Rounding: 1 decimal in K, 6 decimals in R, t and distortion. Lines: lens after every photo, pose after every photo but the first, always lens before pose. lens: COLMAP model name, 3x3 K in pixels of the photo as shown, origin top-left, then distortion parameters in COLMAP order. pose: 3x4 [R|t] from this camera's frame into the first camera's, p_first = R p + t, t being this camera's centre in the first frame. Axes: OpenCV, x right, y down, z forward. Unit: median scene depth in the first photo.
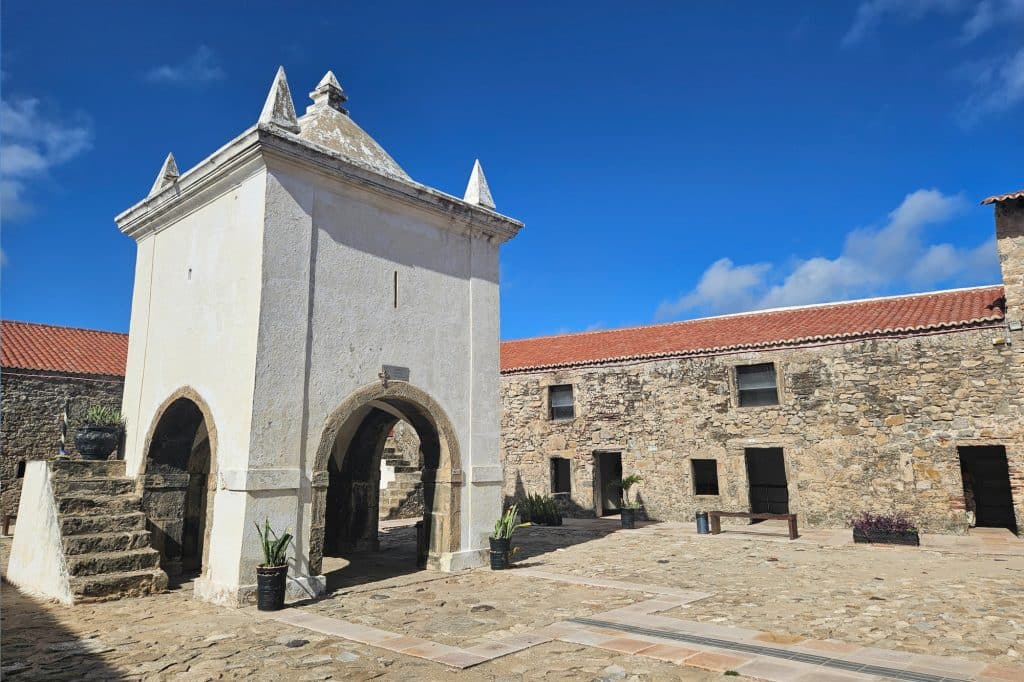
lens RADIAL K [[687.2, 0, 490.7], [0, 687.2, 341.1], [0, 0, 1]] dist [0.072918, -0.059619]
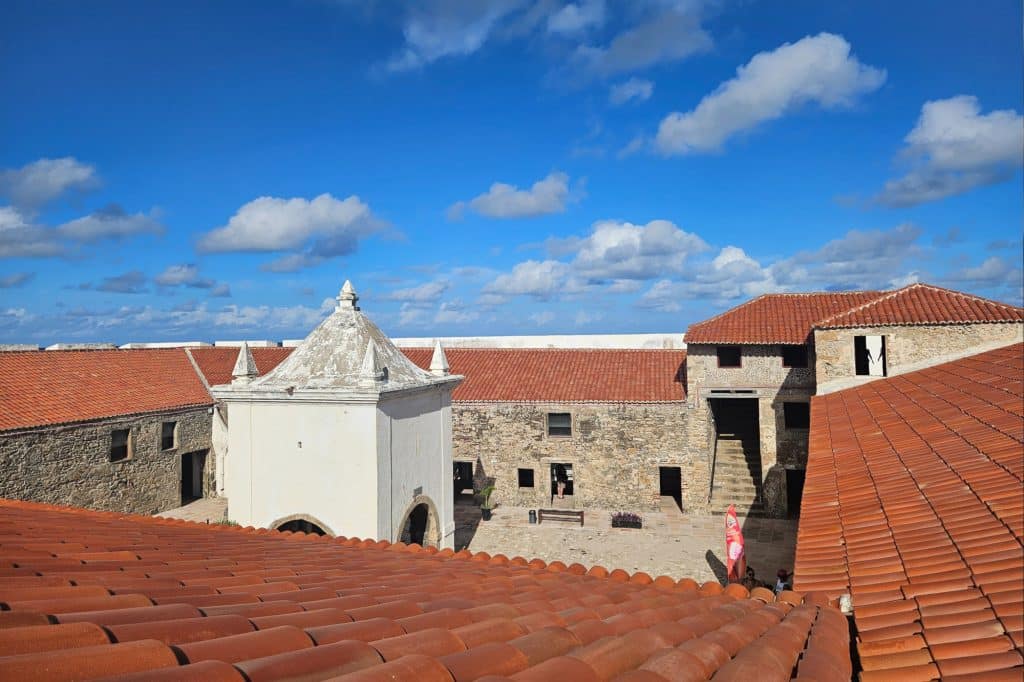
lens RADIAL K [[687.2, 0, 490.7], [0, 687.2, 341.1], [0, 0, 1]] dist [0.072918, -0.059619]
pose [[0.924815, -0.009317, 0.380302, -0.392749], [-0.054645, 0.986079, 0.157044, -0.386468], [-0.376471, -0.166018, 0.911432, -0.400448]]
